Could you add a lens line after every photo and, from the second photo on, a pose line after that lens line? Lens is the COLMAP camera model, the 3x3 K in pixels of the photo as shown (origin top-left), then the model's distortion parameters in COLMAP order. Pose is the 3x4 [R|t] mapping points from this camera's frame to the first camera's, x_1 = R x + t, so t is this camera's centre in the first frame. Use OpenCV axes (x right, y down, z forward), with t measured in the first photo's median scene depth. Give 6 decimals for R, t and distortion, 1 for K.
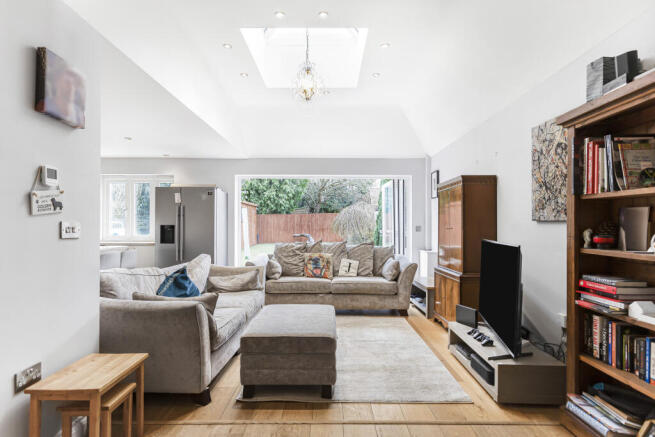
lens RADIAL K [[375.5, 0, 326.9], [0, 375.5, 225.0], [0, 0, 1]] dist [-0.009981, 0.011722]
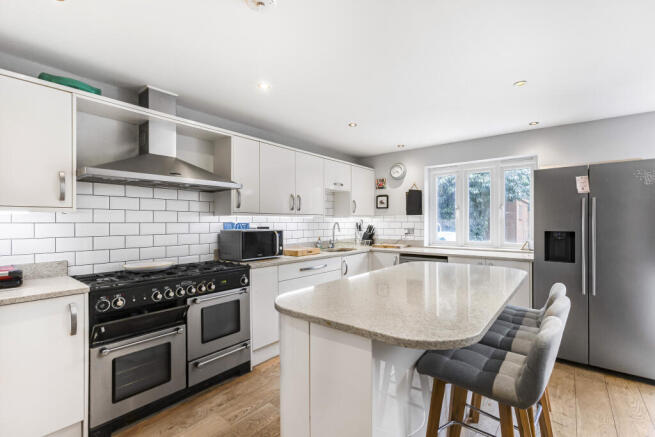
lens RADIAL K [[294.4, 0, 330.5], [0, 294.4, 222.8], [0, 0, 1]] dist [-0.012746, 0.006968]
pose [[0.779687, -0.001957, -0.626166, -0.613078], [0.005264, 0.999980, 0.003429, -0.024926], [0.626147, -0.005970, 0.779682, 0.597155]]
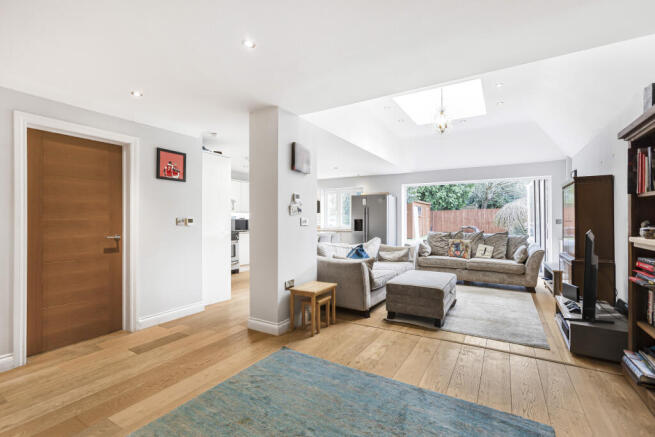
lens RADIAL K [[294.4, 0, 333.6], [0, 294.4, 219.1], [0, 0, 1]] dist [-0.012746, 0.006968]
pose [[0.865499, -0.004622, -0.500889, 0.162574], [0.004391, 0.999989, -0.001640, 0.001005], [0.500891, -0.000780, 0.865510, -0.202396]]
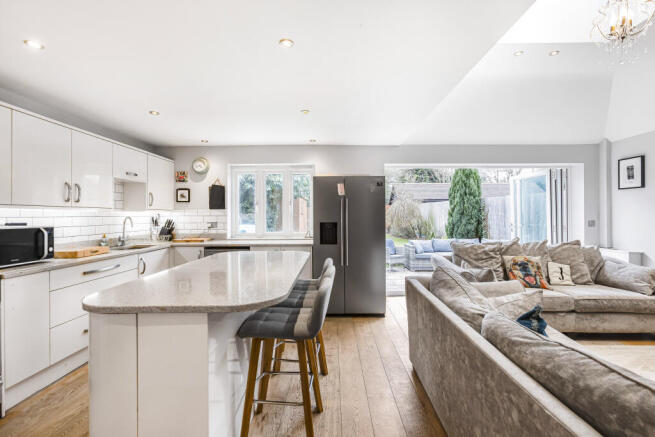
lens RADIAL K [[294.4, 0, 328.9], [0, 294.4, 215.4], [0, 0, 1]] dist [-0.012746, 0.006968]
pose [[0.999941, -0.006830, -0.008453, -0.615126], [0.006853, 0.999973, 0.002670, -0.025014], [0.008434, -0.002728, 0.999961, 0.512406]]
